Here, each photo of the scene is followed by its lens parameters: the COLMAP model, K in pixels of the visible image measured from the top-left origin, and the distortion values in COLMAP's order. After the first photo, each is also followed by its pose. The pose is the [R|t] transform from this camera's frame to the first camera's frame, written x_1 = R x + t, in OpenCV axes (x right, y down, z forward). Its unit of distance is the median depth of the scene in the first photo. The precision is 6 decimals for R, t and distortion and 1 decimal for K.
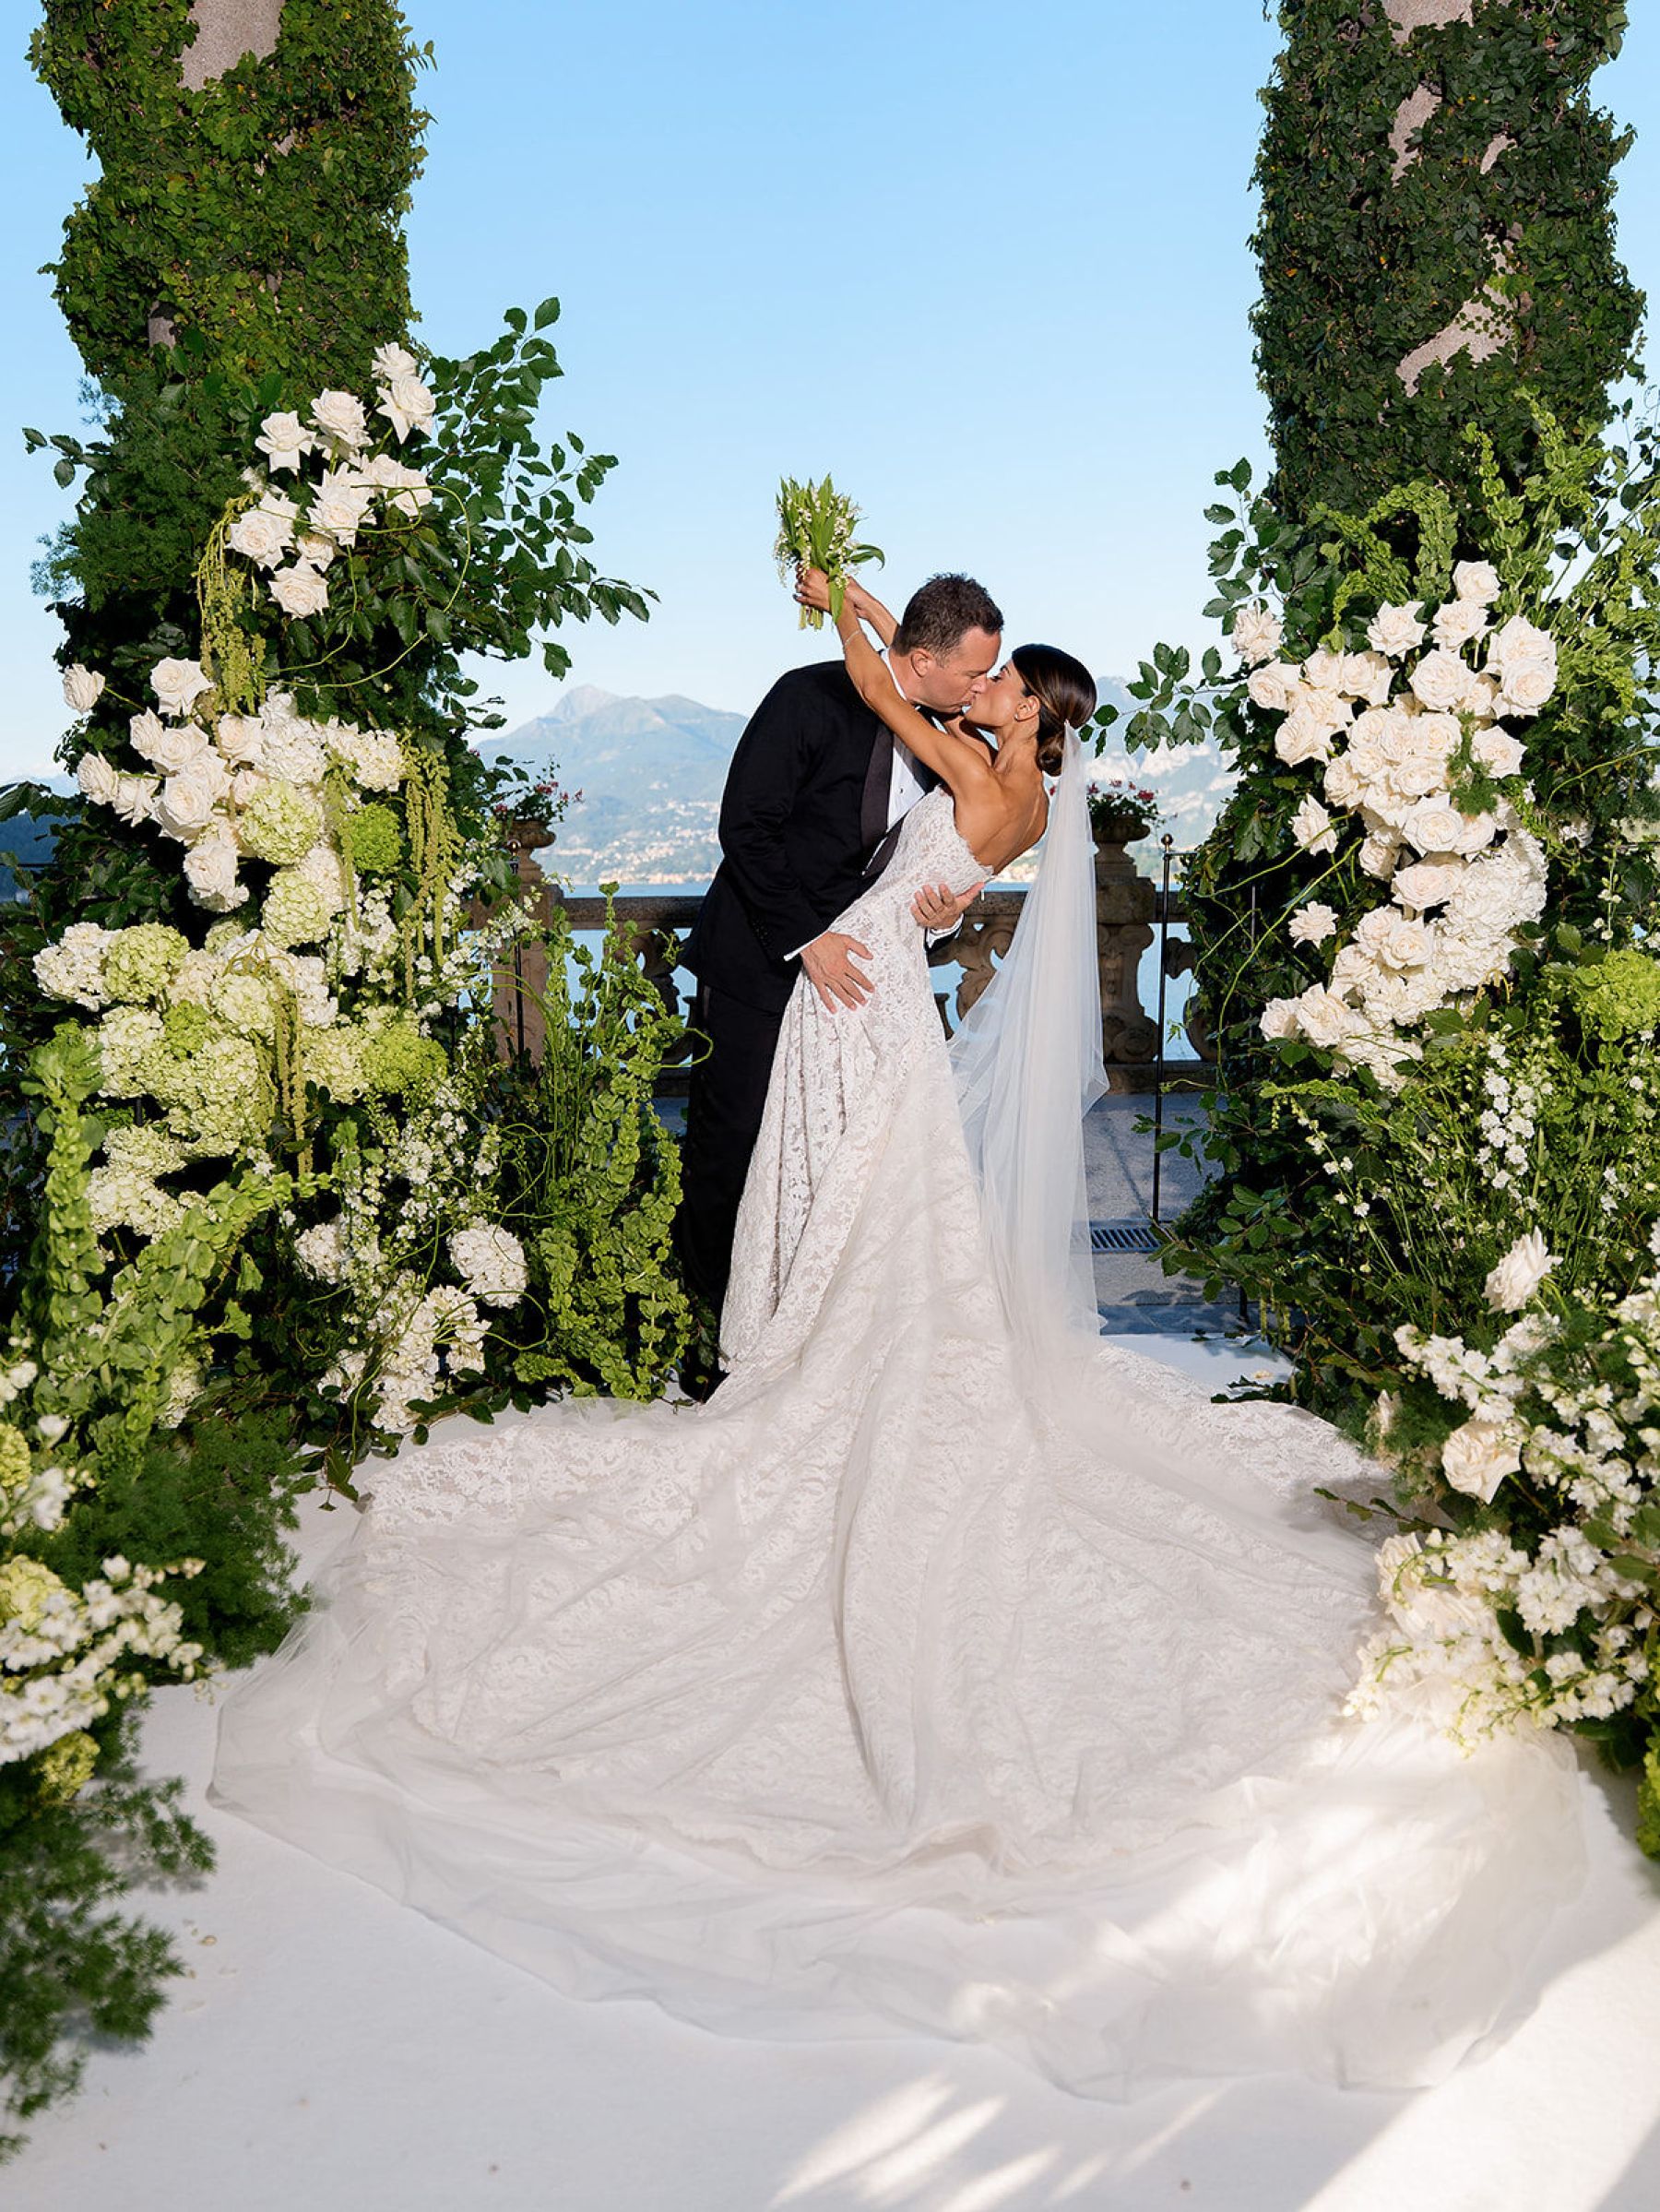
lens RADIAL K [[1810.7, 0, 821.3], [0, 1810.7, 1129.4], [0, 0, 1]] dist [-0.000505, -0.004371]
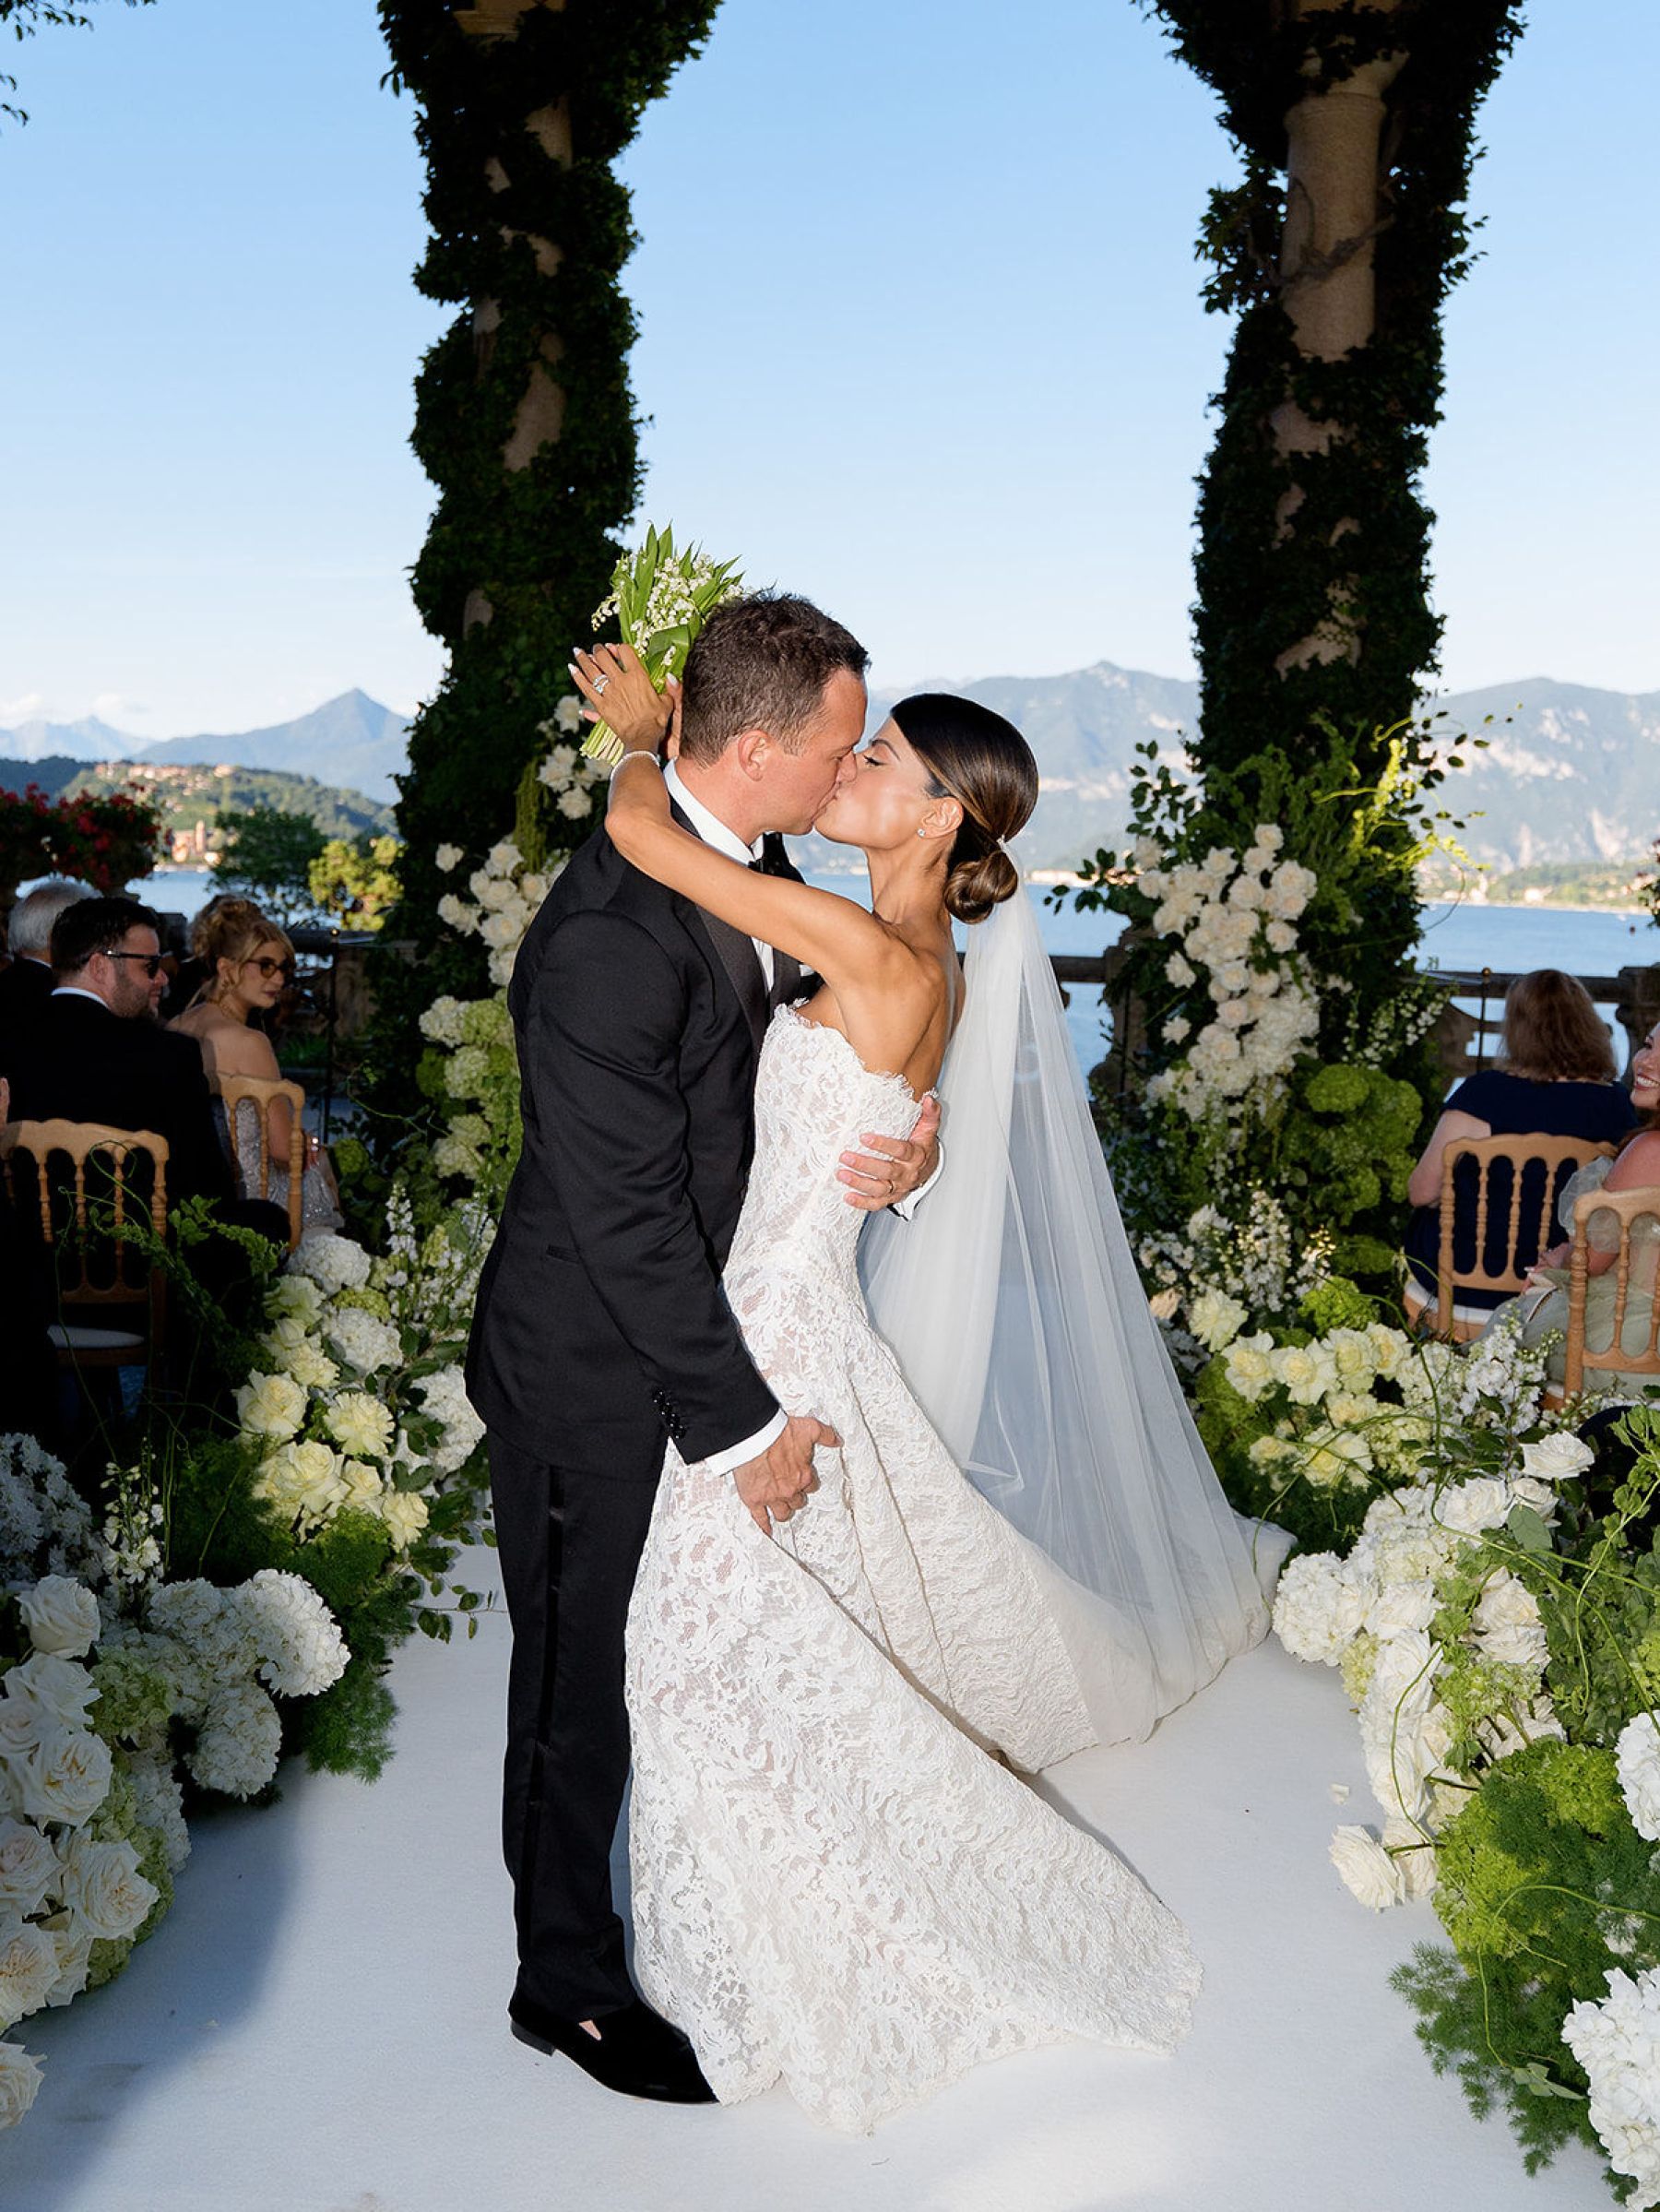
lens RADIAL K [[2048.3, 0, 778.6], [0, 2048.3, 1035.2], [0, 0, 1]] dist [-0.003311, 0.000000]
pose [[0.996780, 0.051209, -0.061711, 0.028563], [-0.054728, 0.996887, -0.056750, 0.014884], [0.058613, 0.059944, 0.996479, -0.840376]]
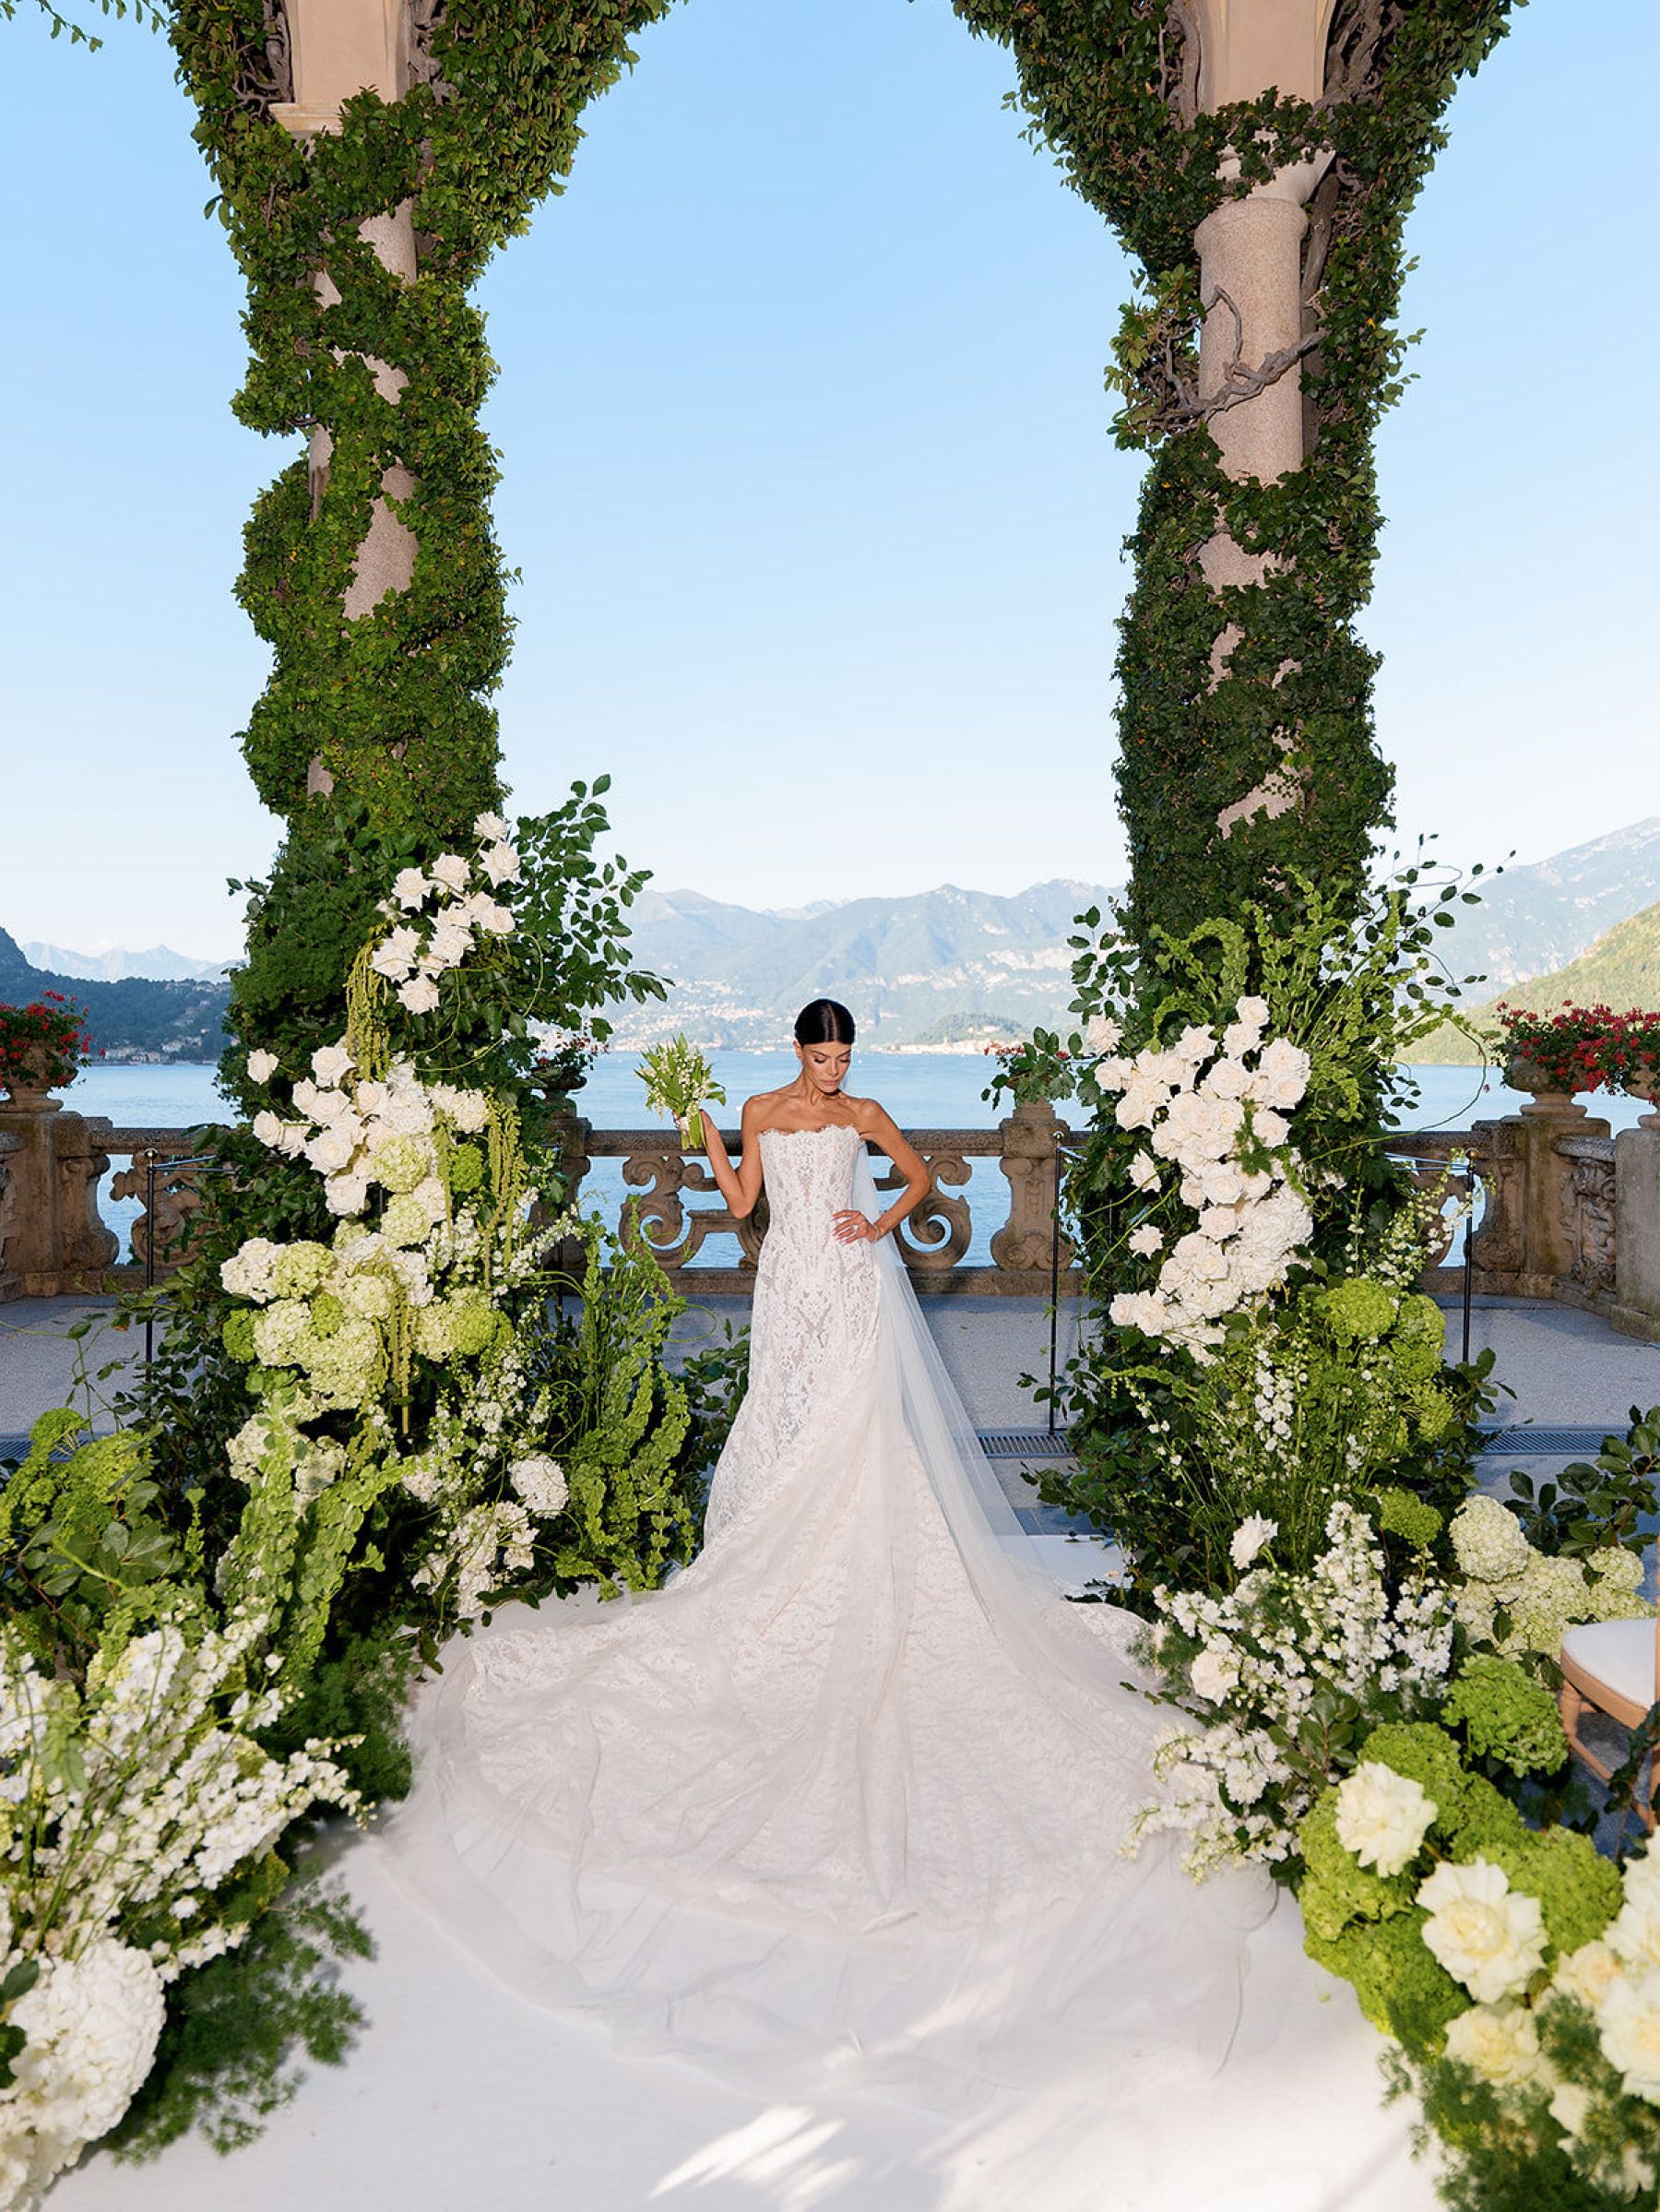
lens RADIAL K [[1589.4, 0, 819.8], [0, 1589.4, 1107.5], [0, 0, 1]] dist [-0.008673, -0.002308]
pose [[0.999871, 0.014522, 0.006934, 0.013819], [-0.013741, 0.994709, -0.101814, -0.086870], [-0.008376, 0.101705, 0.994779, -0.205673]]
